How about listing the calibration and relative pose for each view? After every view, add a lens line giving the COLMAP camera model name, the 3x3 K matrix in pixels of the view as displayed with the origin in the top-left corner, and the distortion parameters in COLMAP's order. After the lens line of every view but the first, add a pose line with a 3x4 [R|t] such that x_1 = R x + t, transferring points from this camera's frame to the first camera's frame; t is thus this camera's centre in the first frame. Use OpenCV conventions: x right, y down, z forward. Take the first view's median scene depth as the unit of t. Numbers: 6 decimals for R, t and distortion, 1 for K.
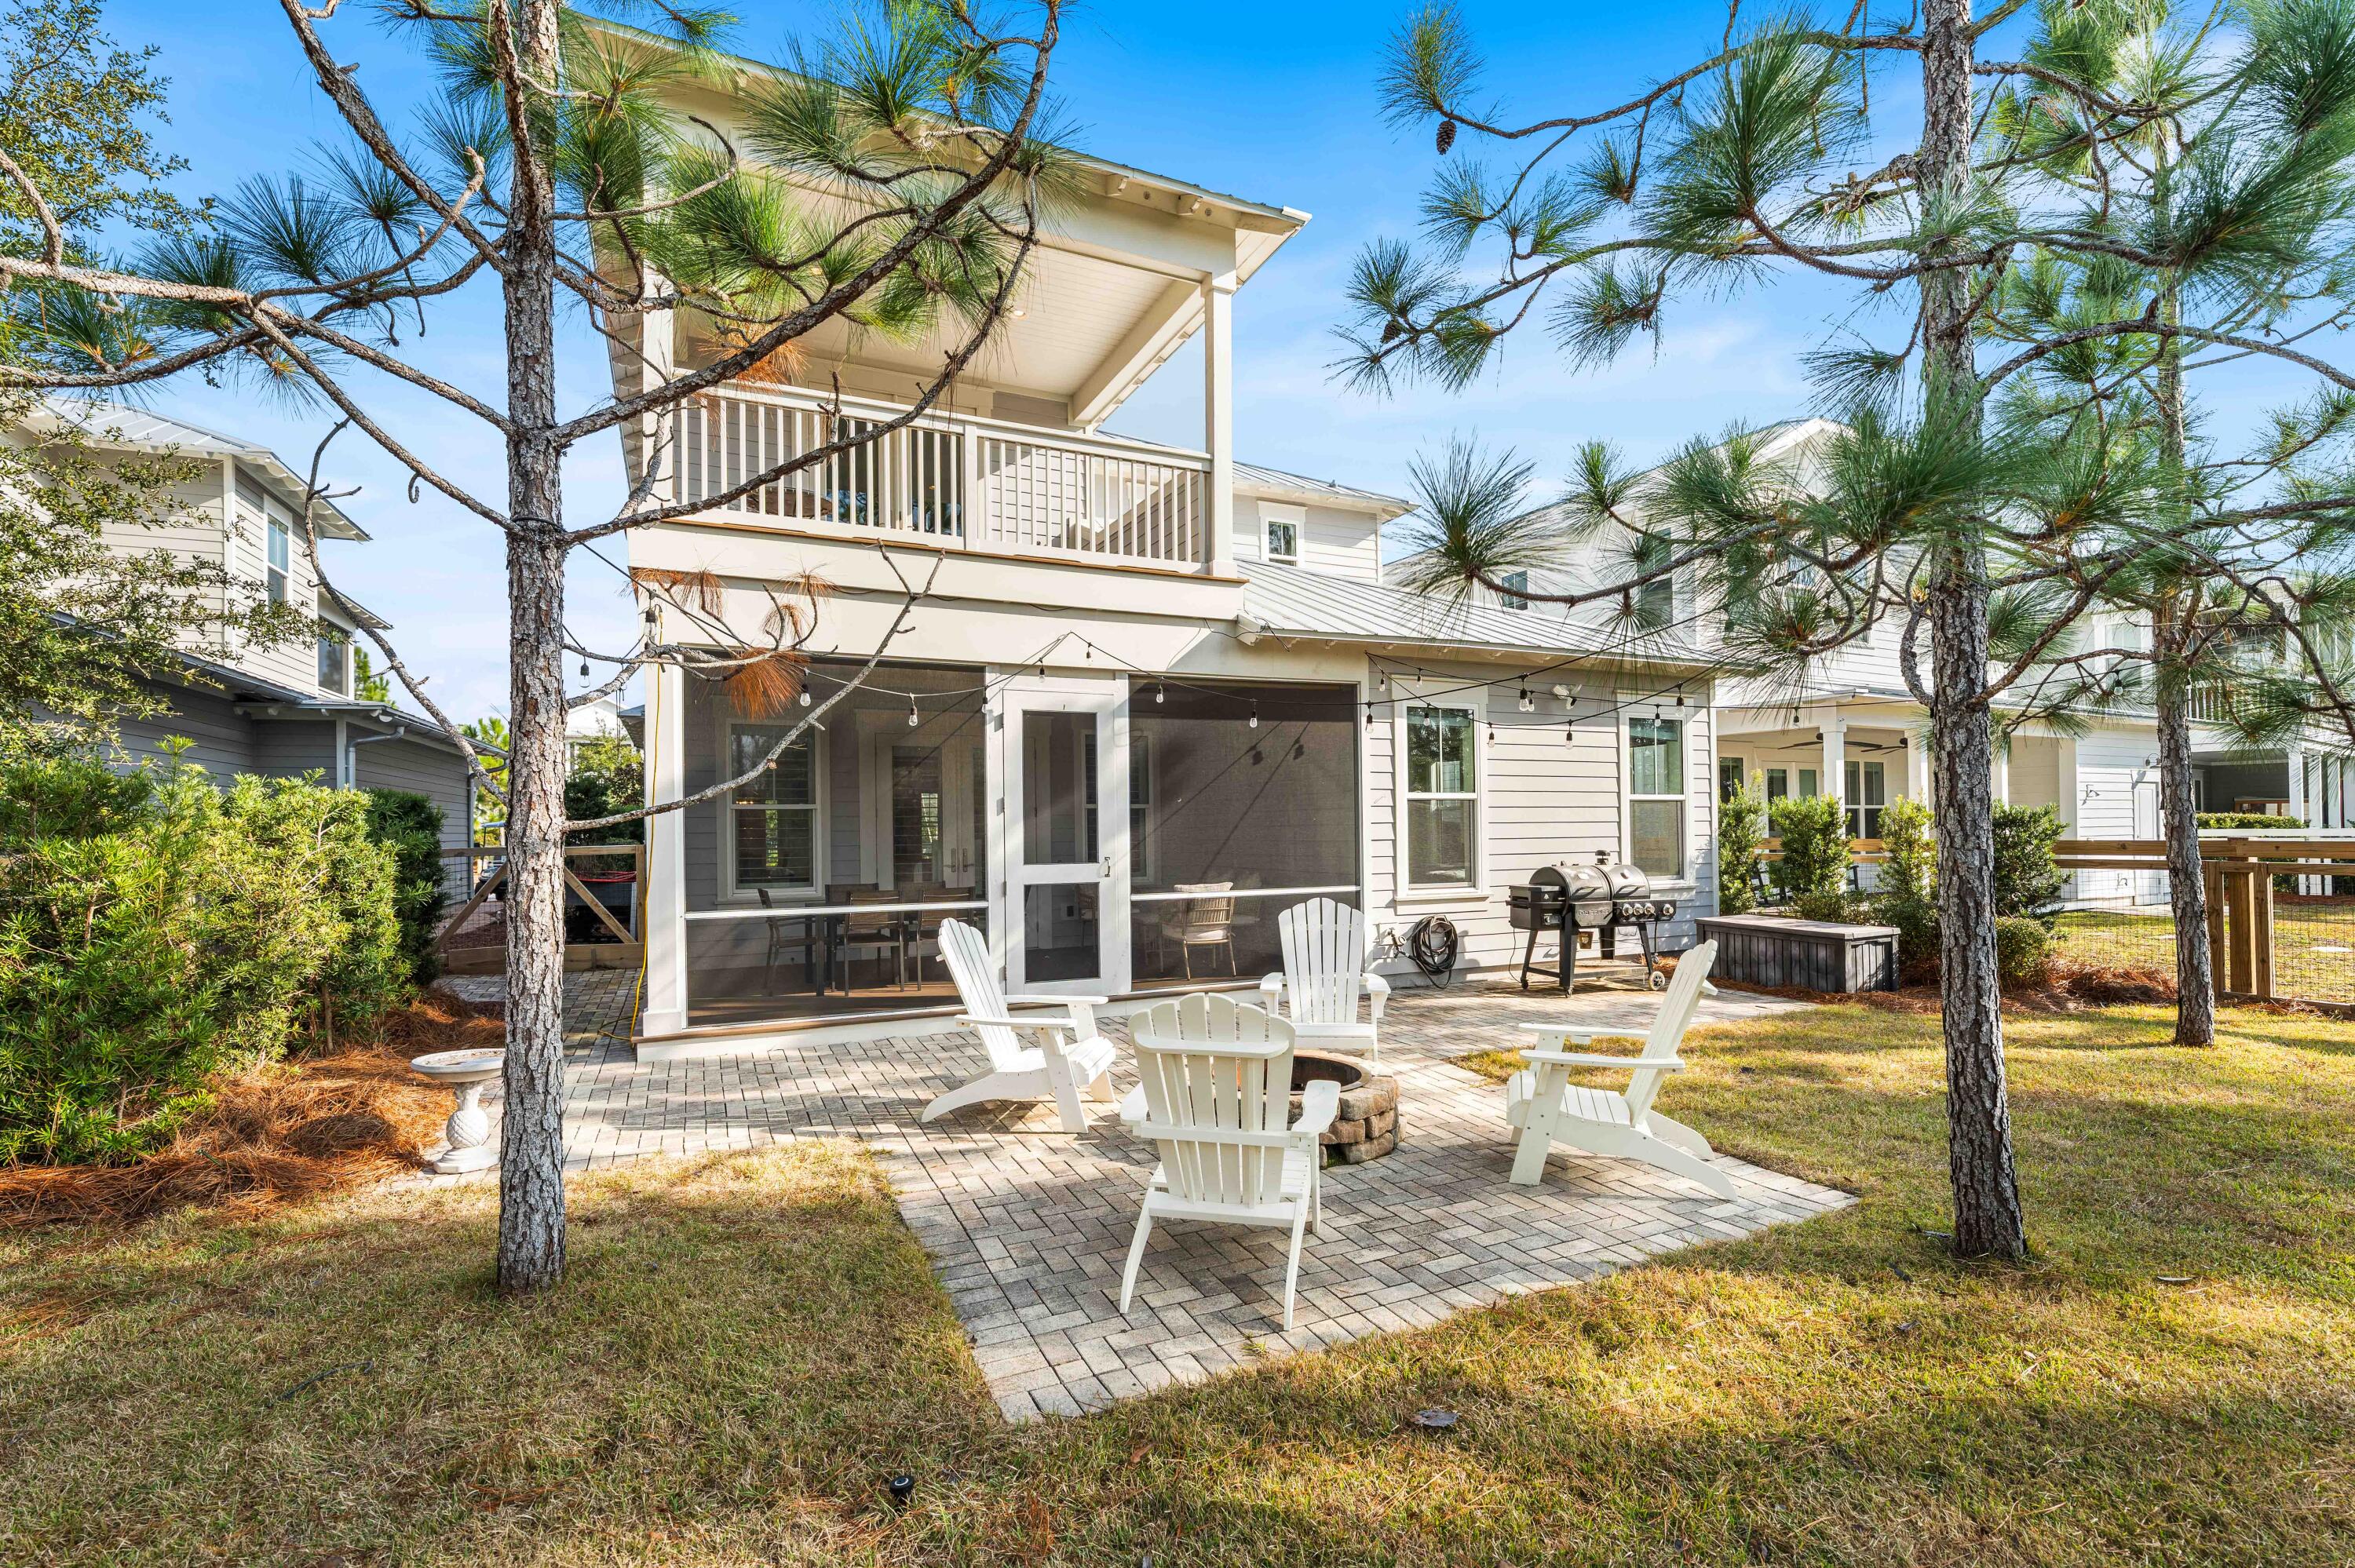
lens RADIAL K [[1053.9, 0, 1183.4], [0, 1053.9, 822.2], [0, 0, 1]] dist [0.001516, 0.000005]
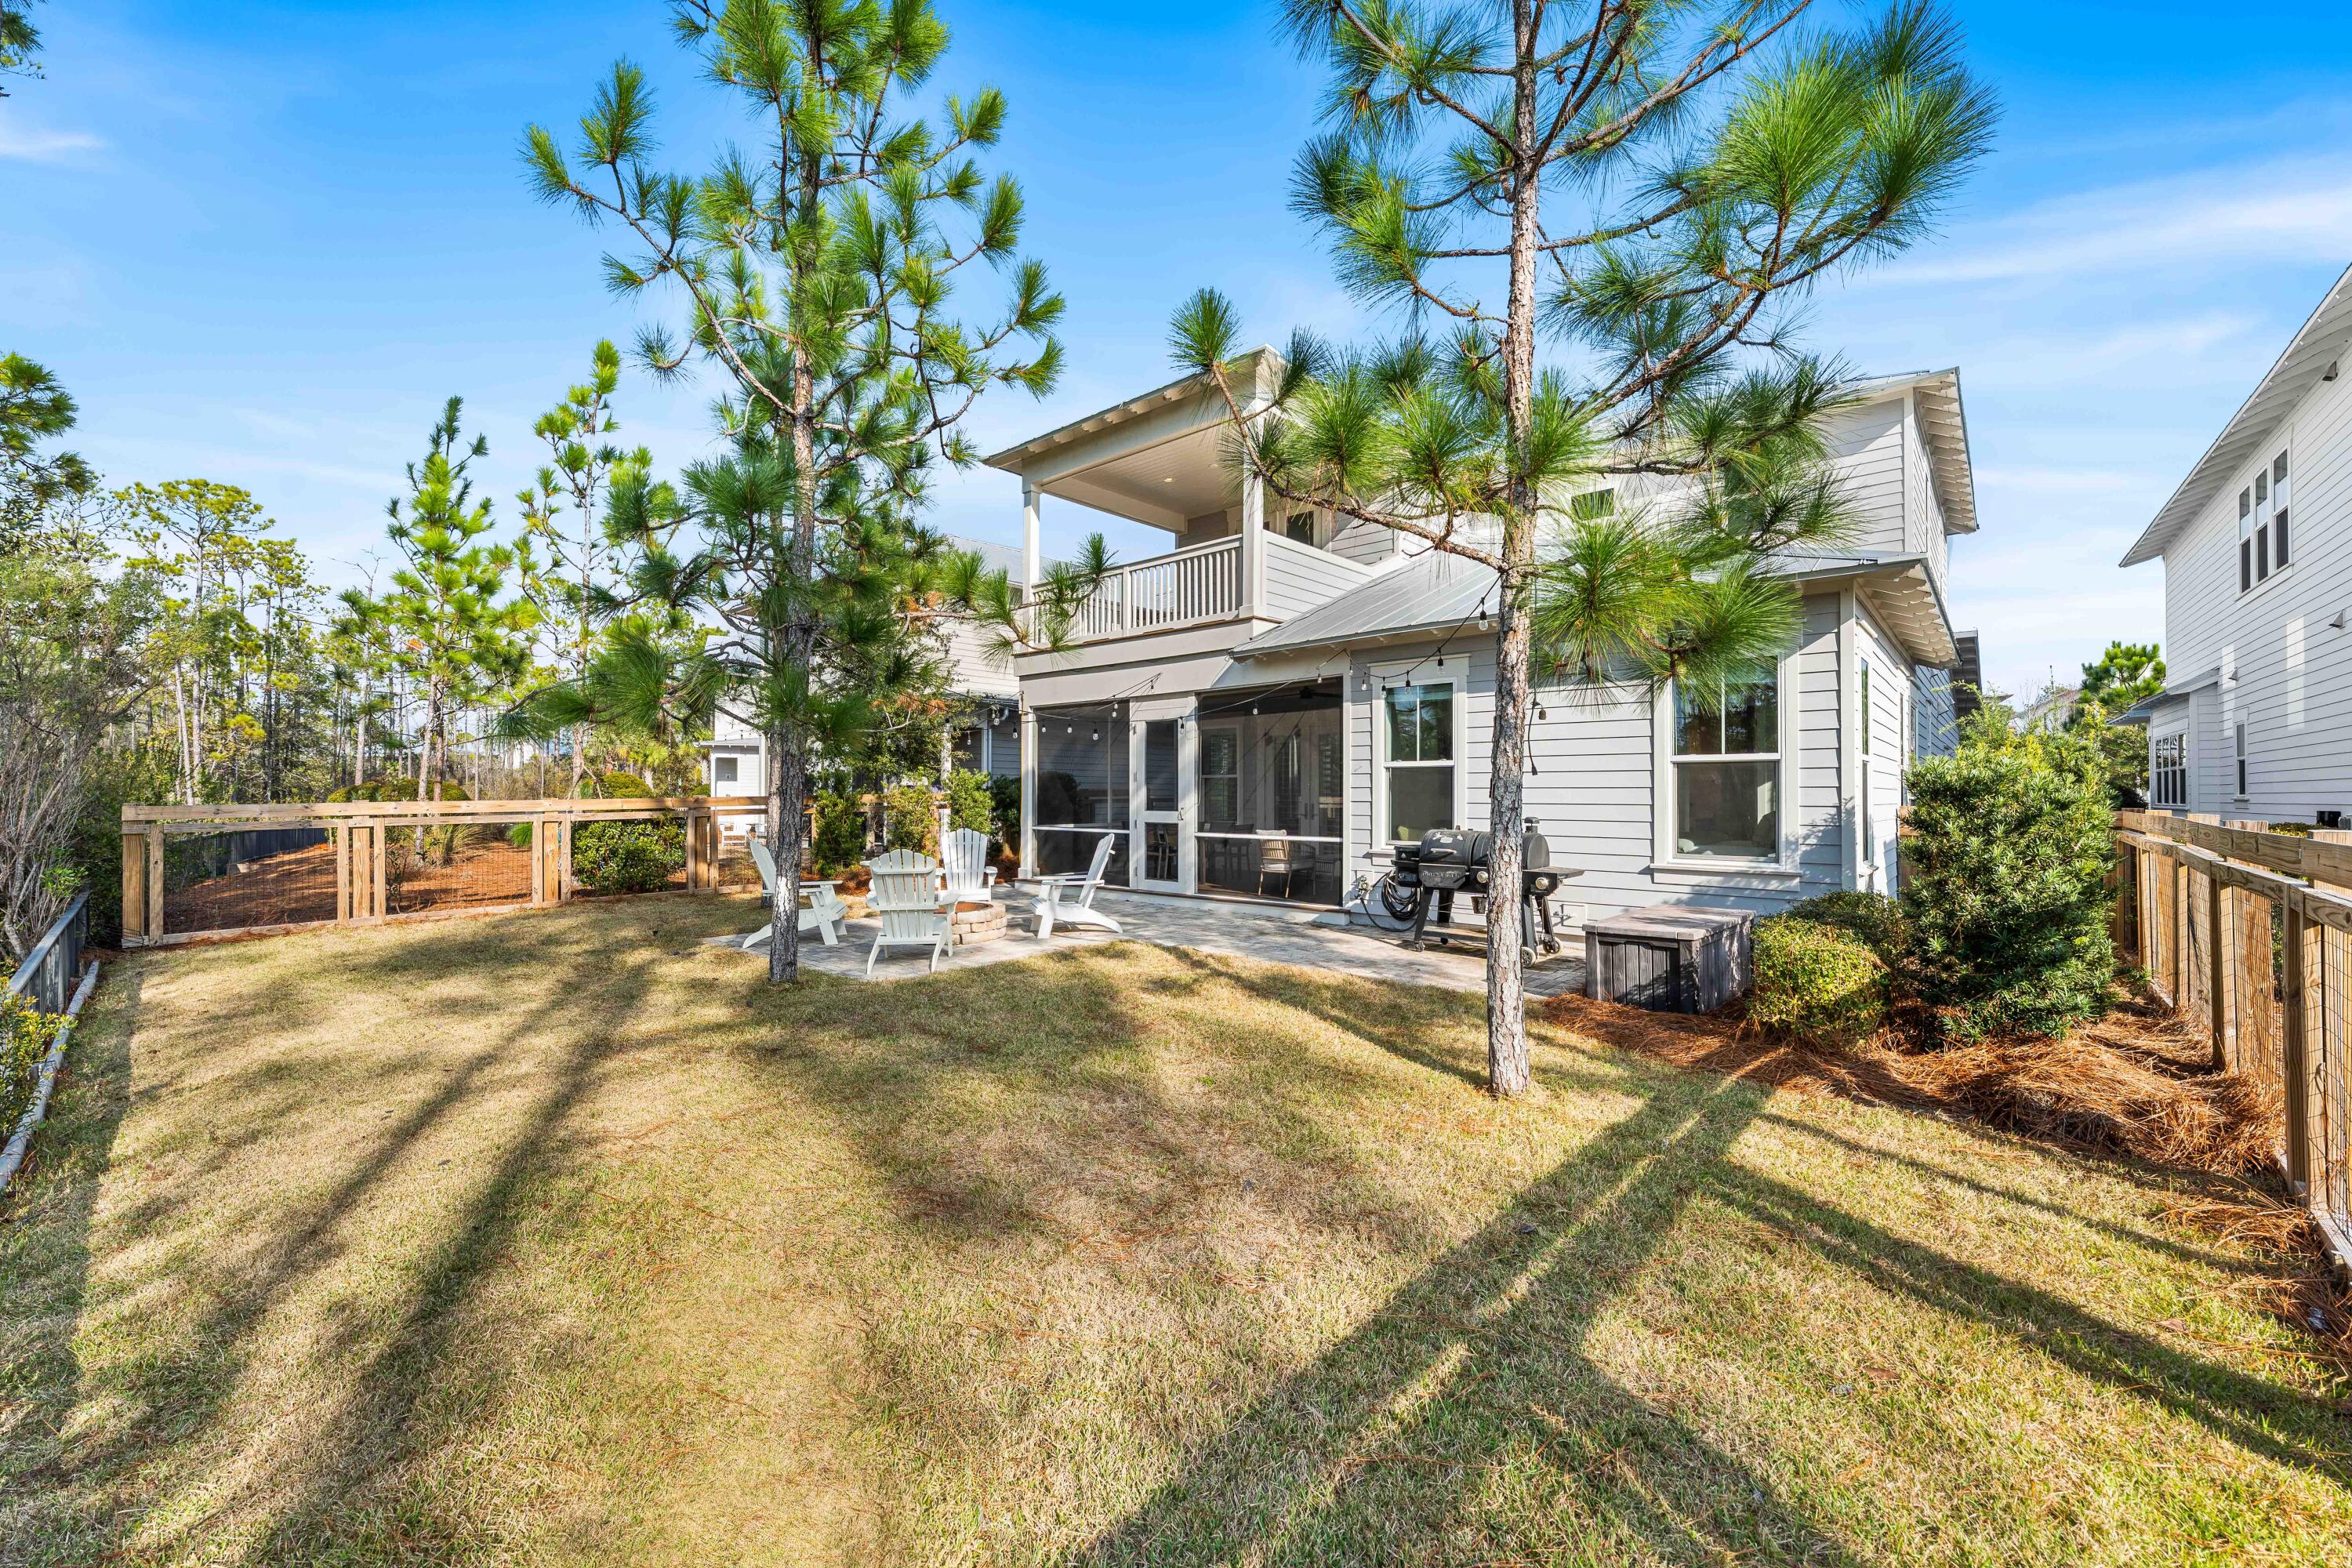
lens RADIAL K [[926.5, 0, 1181.3], [0, 926.5, 781.6], [0, 0, 1]] dist [-0.001469, 0.000329]
pose [[0.381596, -0.001169, -0.924328, 1.131466], [-0.001356, 0.999997, -0.001825, -0.004114], [0.924328, 0.001950, 0.381593, 0.417046]]
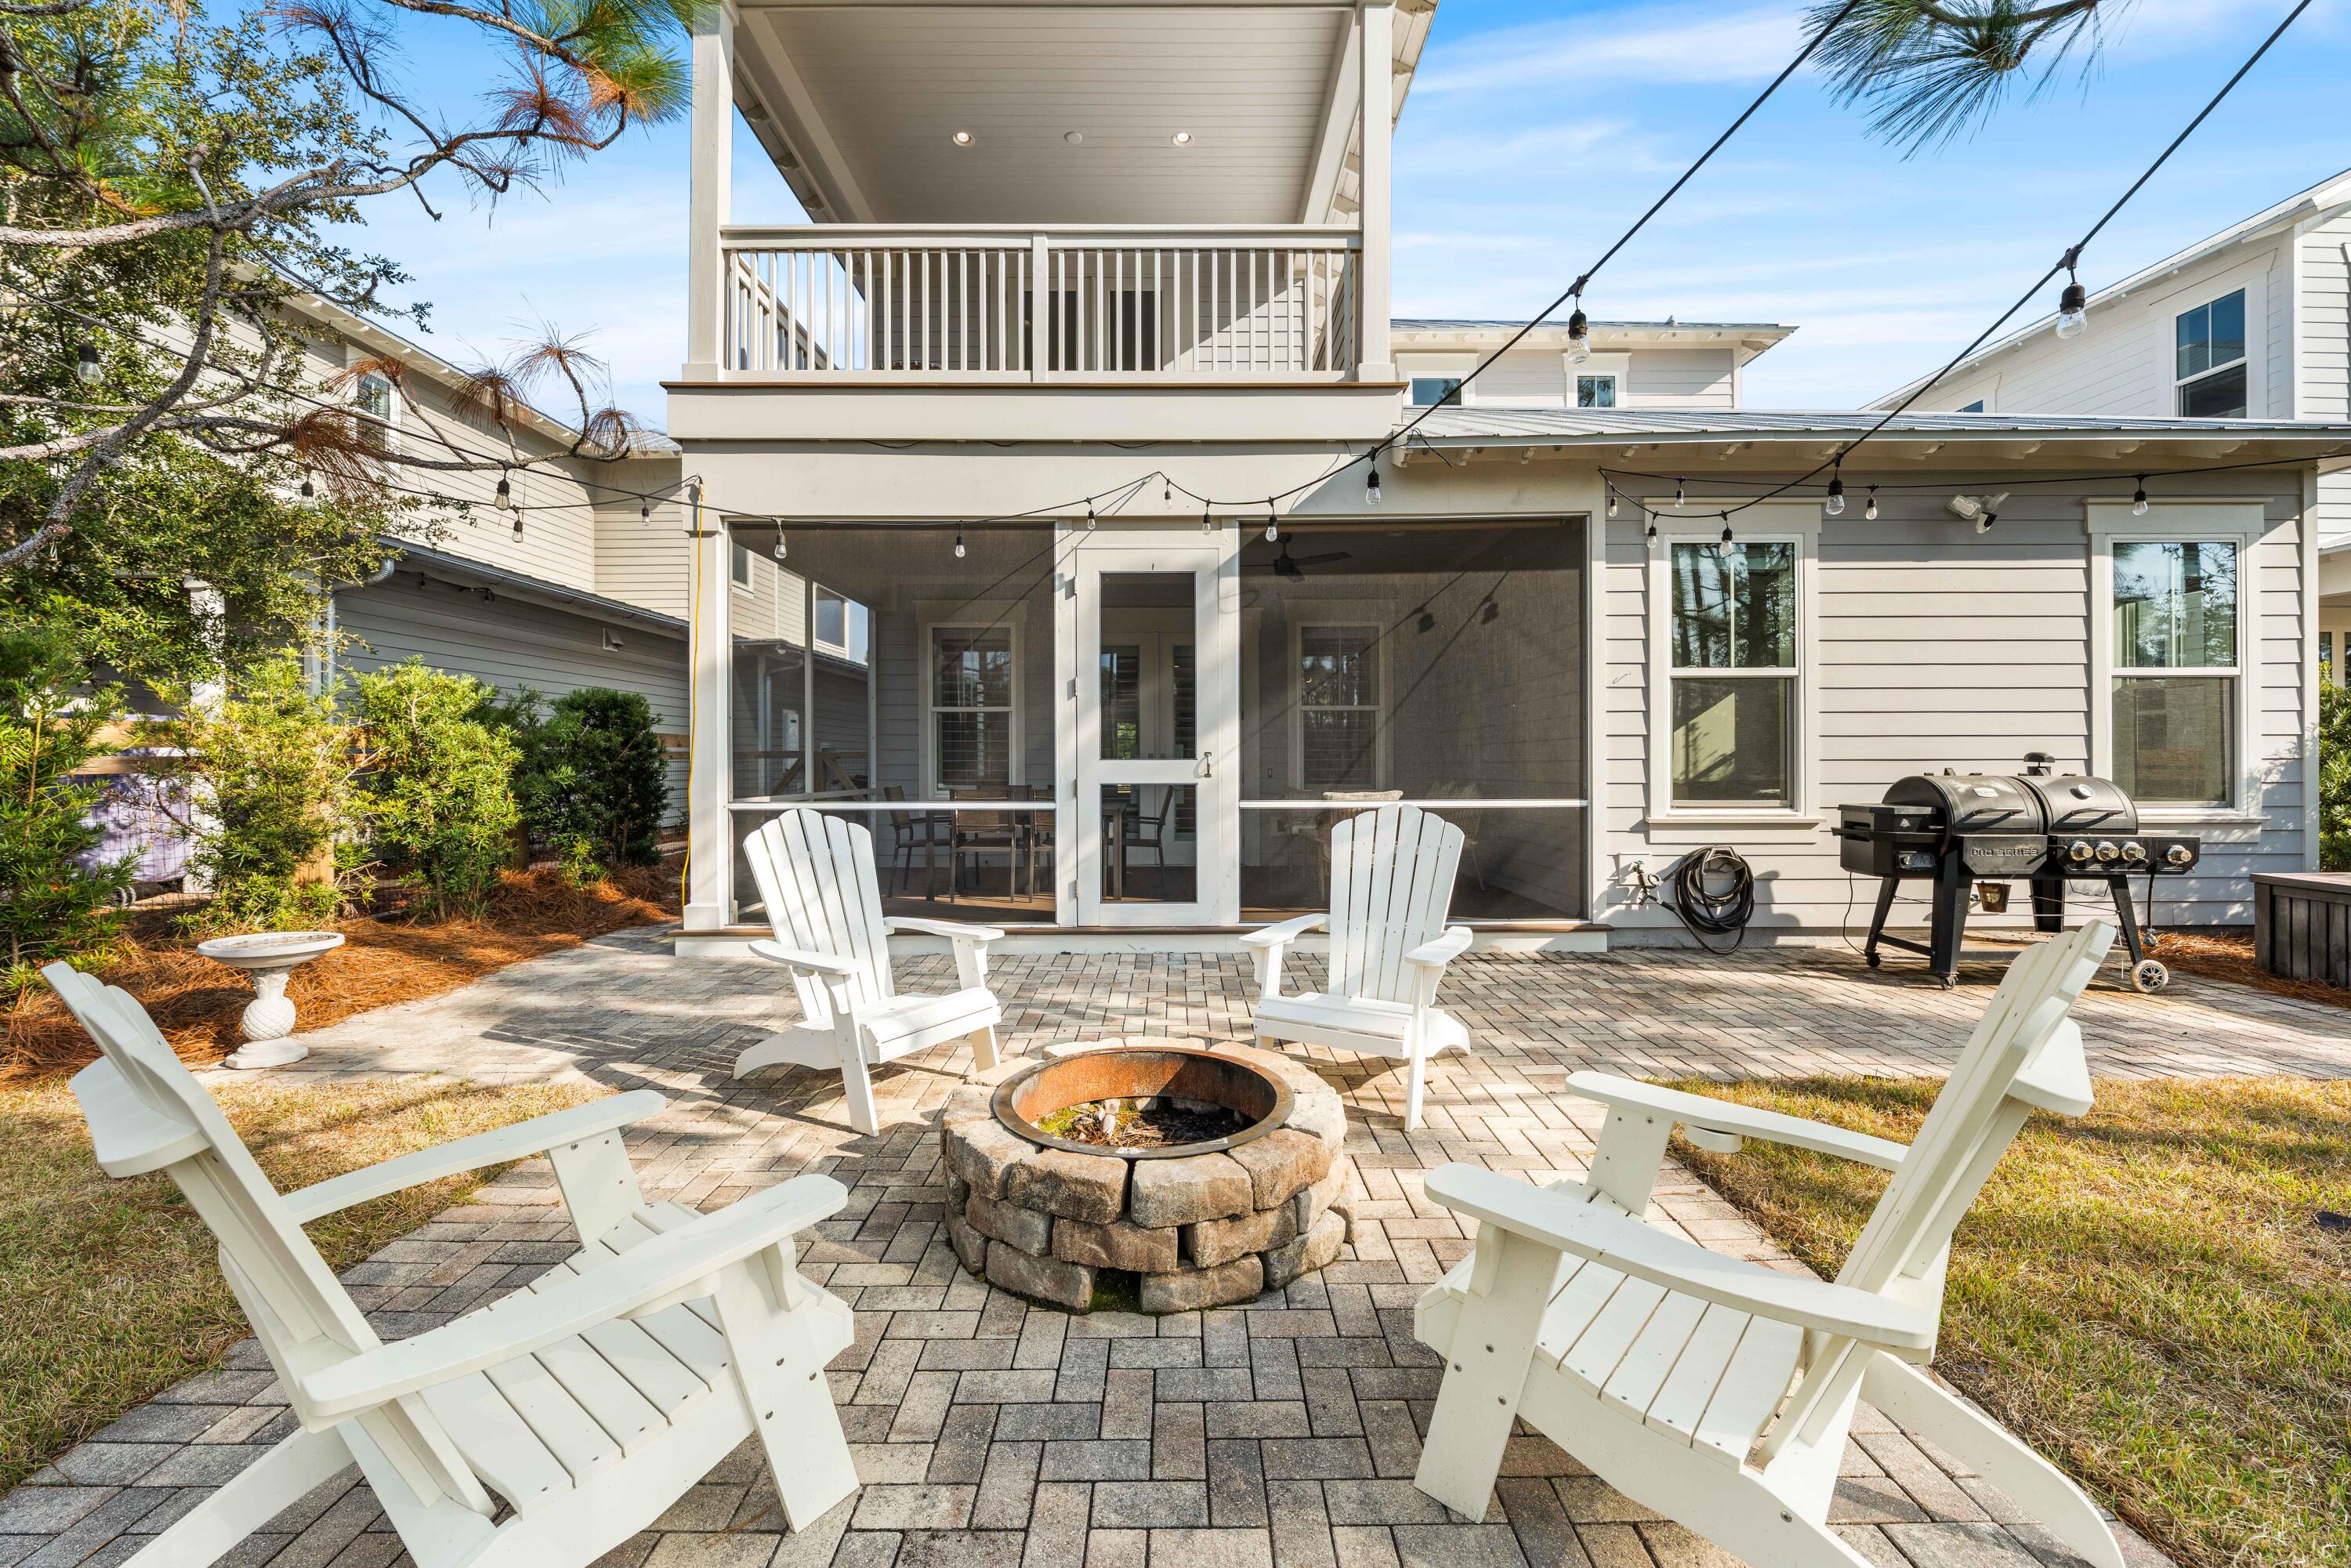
lens RADIAL K [[926.1, 0, 1177.6], [0, 926.1, 771.3], [0, 0, 1]] dist [-0.001469, 0.000329]
pose [[0.904500, 0.010398, -0.426346, 0.188333], [-0.004004, 0.999866, 0.015892, 0.033058], [0.426454, -0.012667, 0.904420, 0.325502]]
